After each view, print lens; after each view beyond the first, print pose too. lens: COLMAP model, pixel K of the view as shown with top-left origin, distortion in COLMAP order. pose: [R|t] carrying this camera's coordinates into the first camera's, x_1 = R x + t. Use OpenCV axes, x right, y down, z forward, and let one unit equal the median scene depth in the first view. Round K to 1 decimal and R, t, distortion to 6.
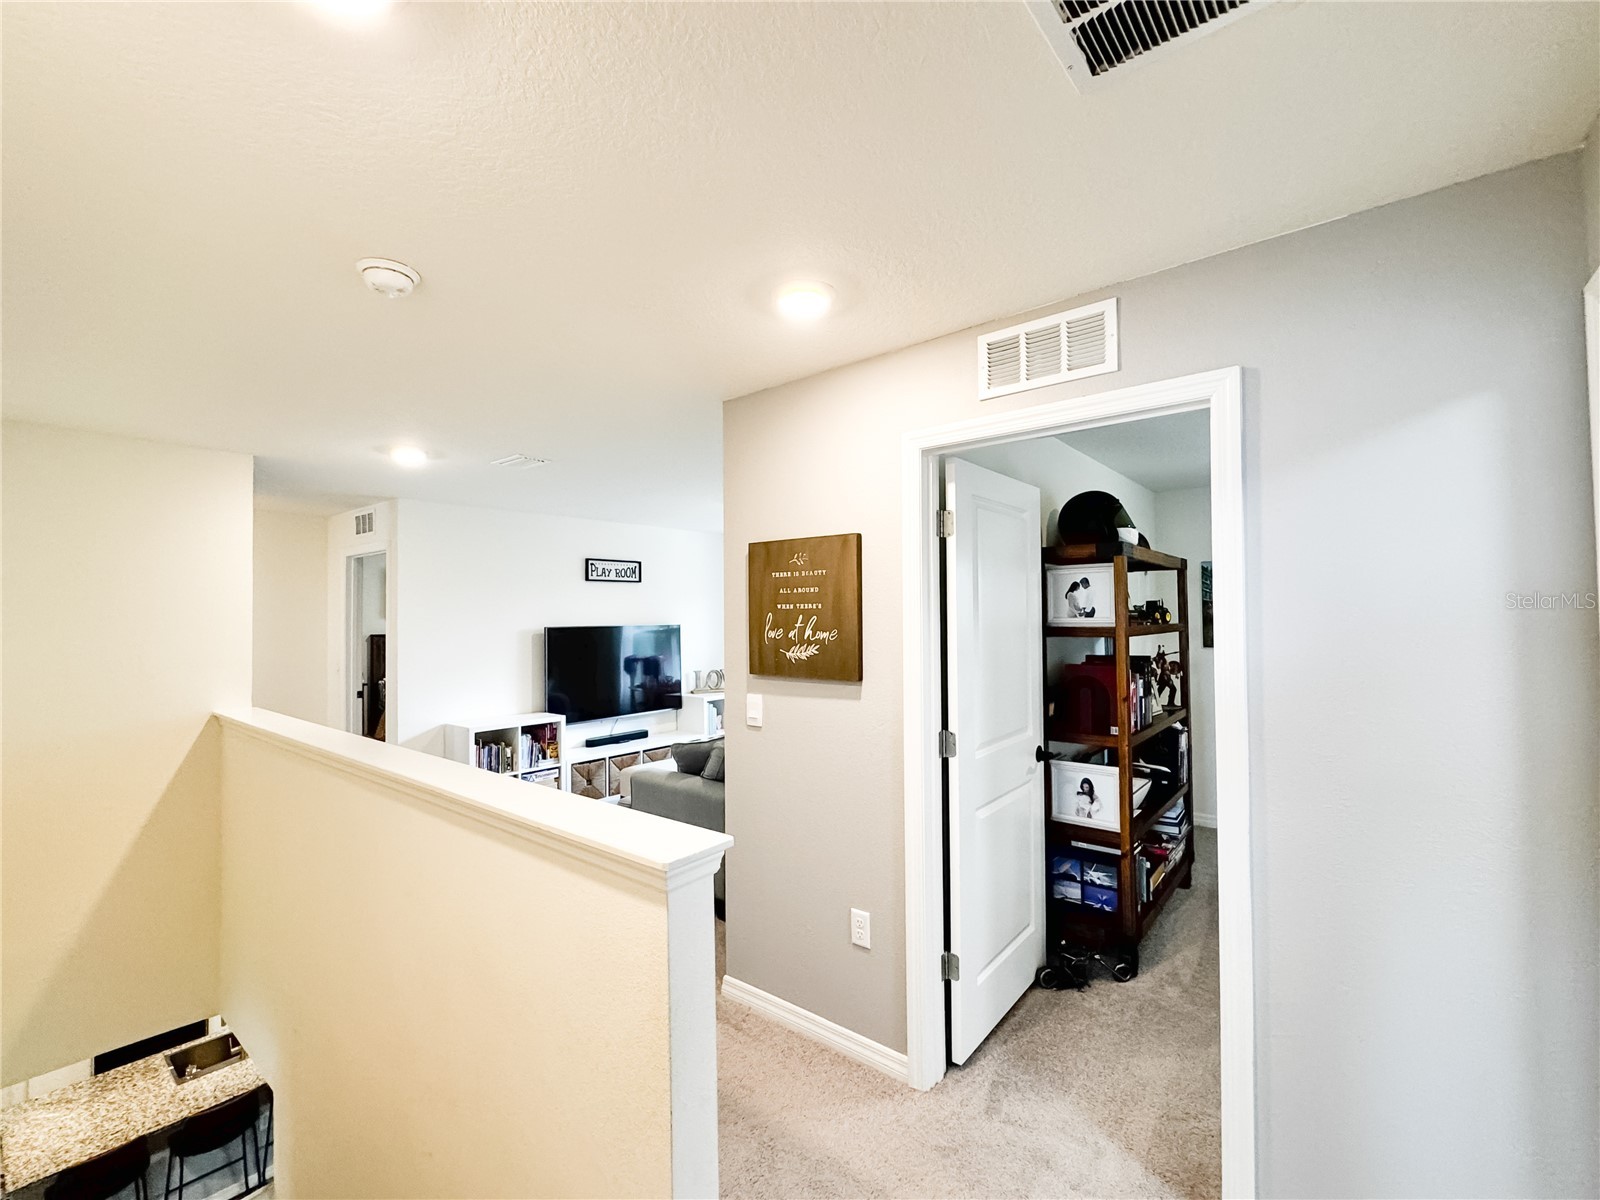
lens RADIAL K [[698.4, 0, 800.0], [0, 698.4, 600.0], [0, 0, 1]] dist [0.000754, -0.000062]
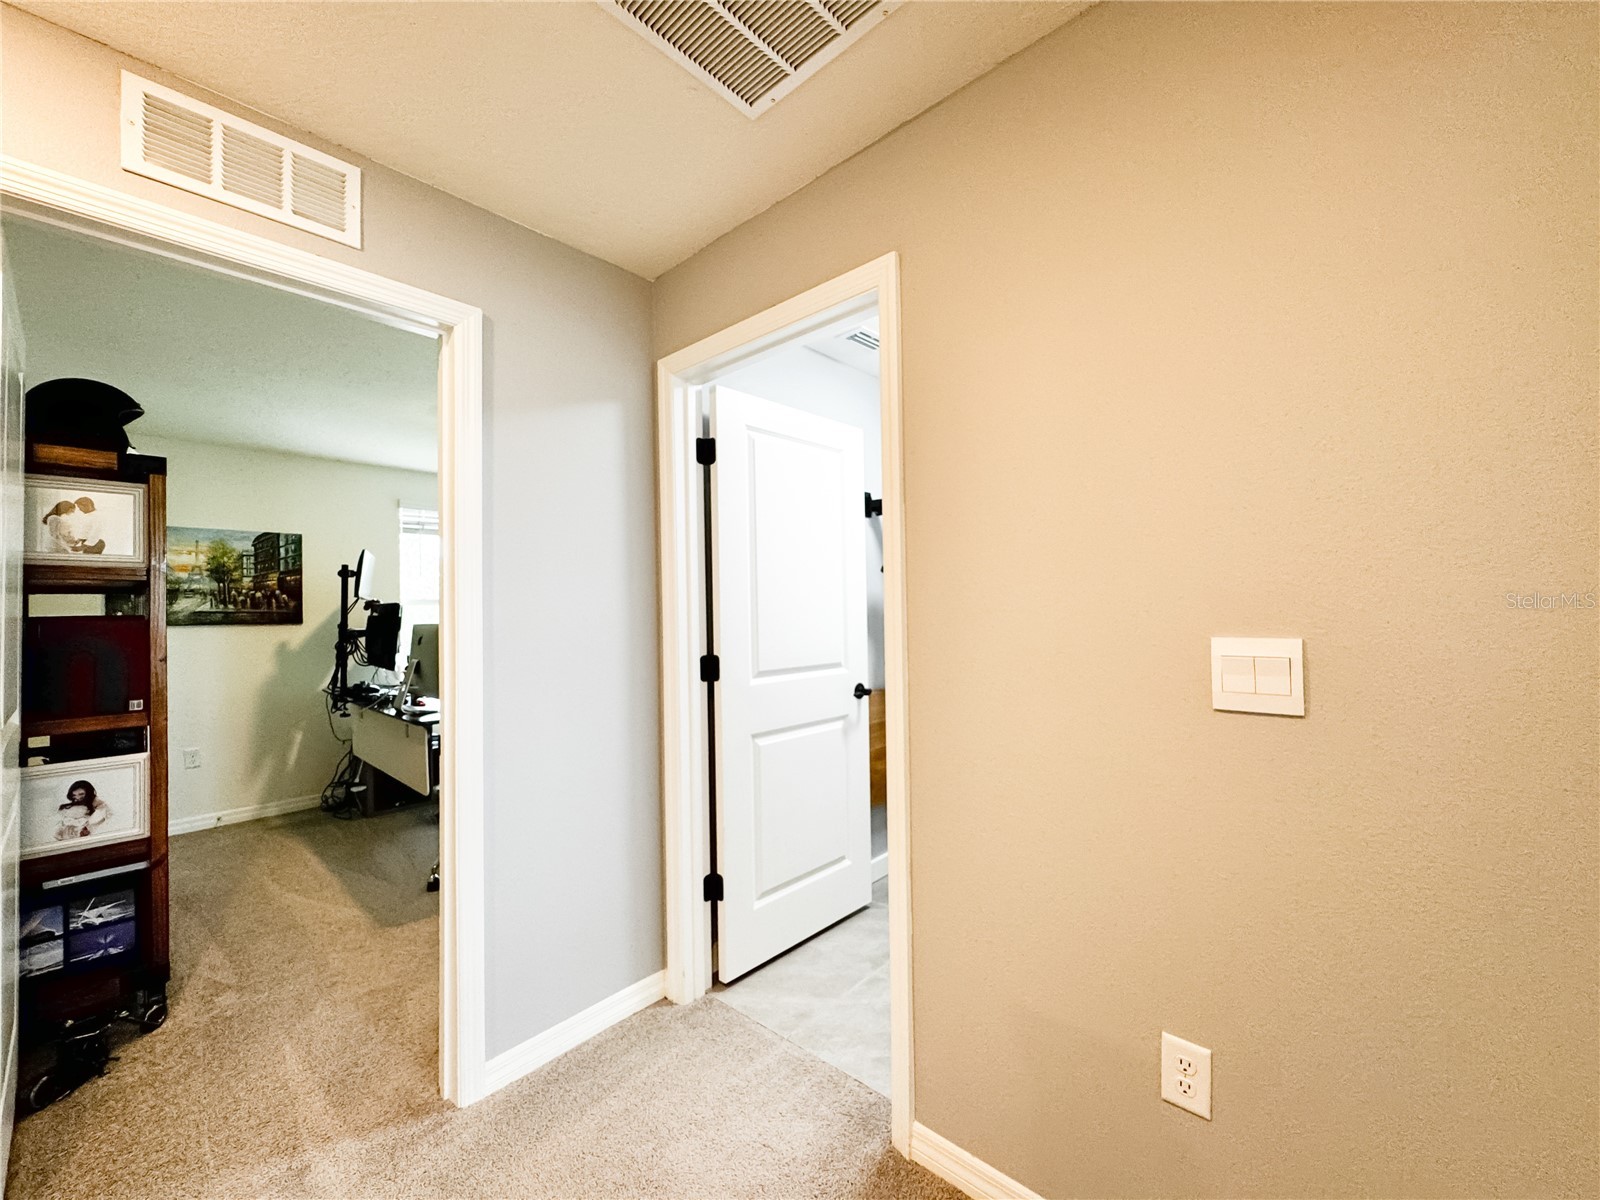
lens RADIAL K [[646.1, 0, 800.0], [0, 646.1, 600.0], [0, 0, 1]] dist [-0.002219, -0.000385]
pose [[0.048941, 0.032811, 0.998263, -0.210892], [0.000375, 0.999460, -0.032868, 0.095891], [-0.998802, 0.001983, 0.048903, 0.247828]]
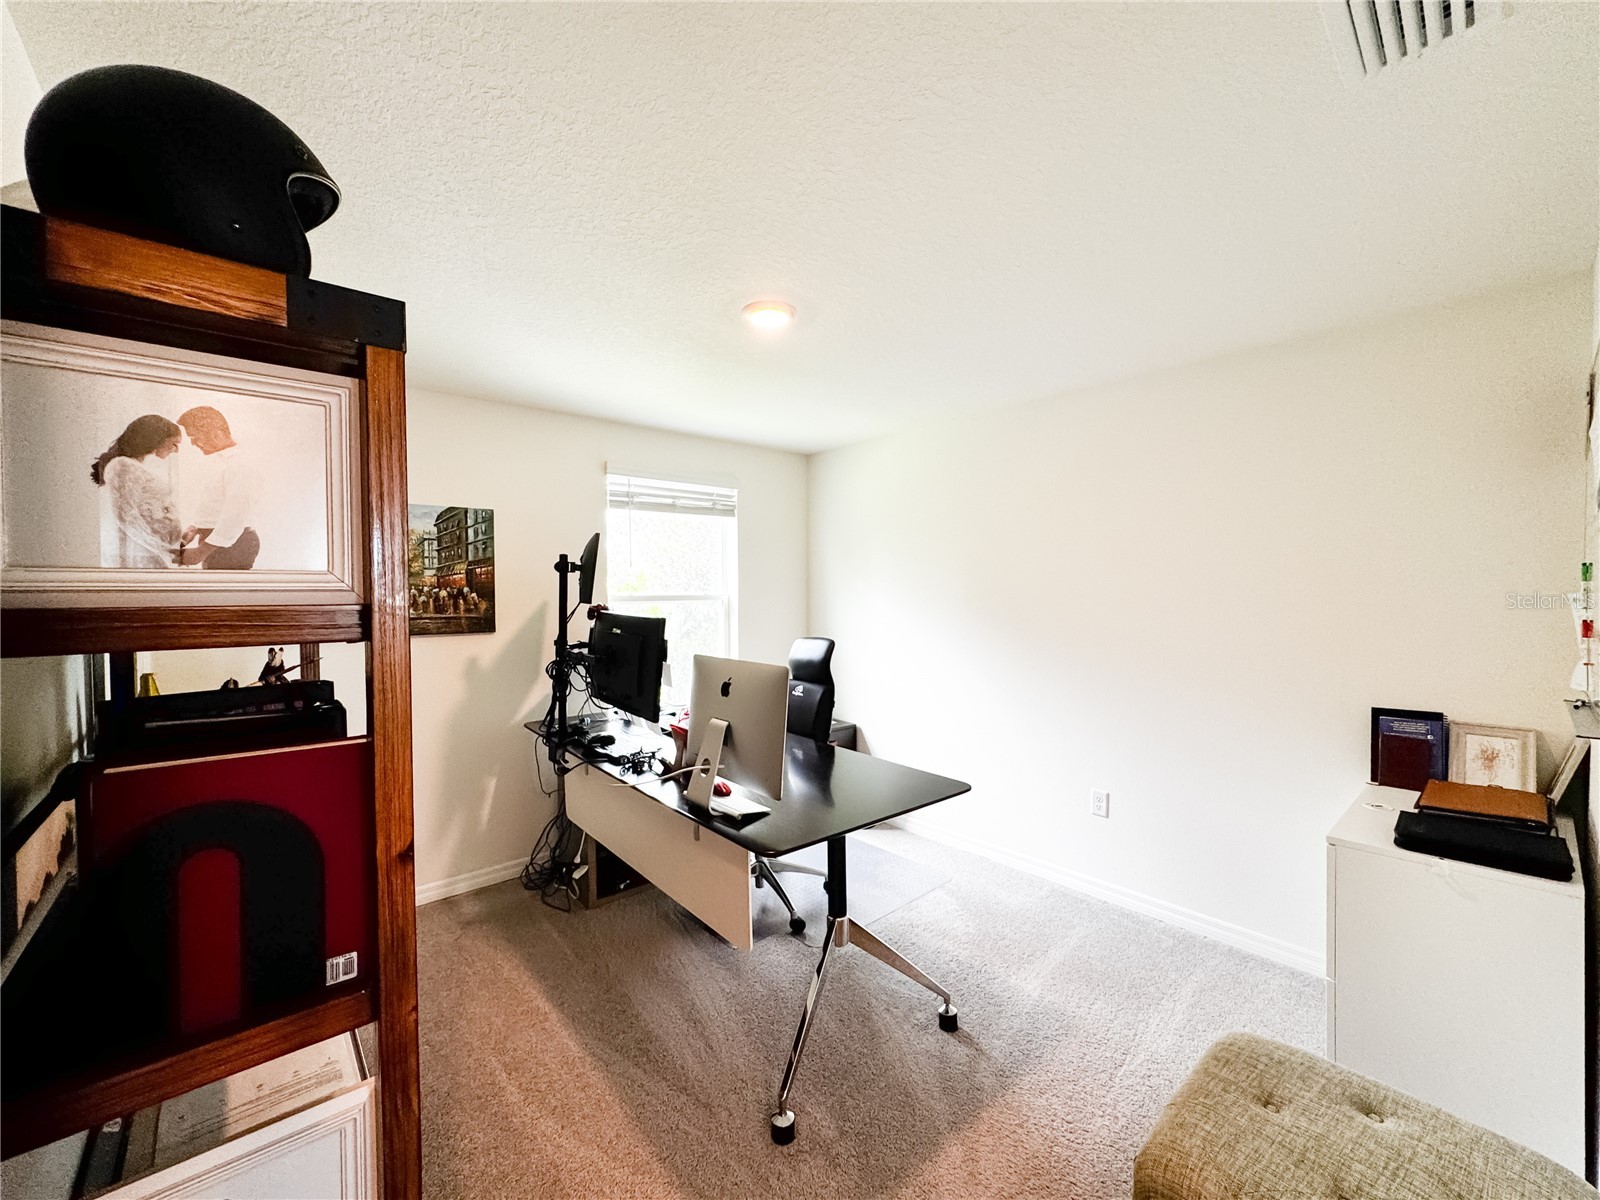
lens RADIAL K [[646.1, 0, 800.0], [0, 646.1, 600.0], [0, 0, 1]] dist [-0.002219, -0.000385]
pose [[0.165777, -0.004913, 0.986151, 0.222453], [-0.015551, 0.999850, 0.007595, 0.031525], [-0.986041, -0.016595, 0.165675, 0.770263]]
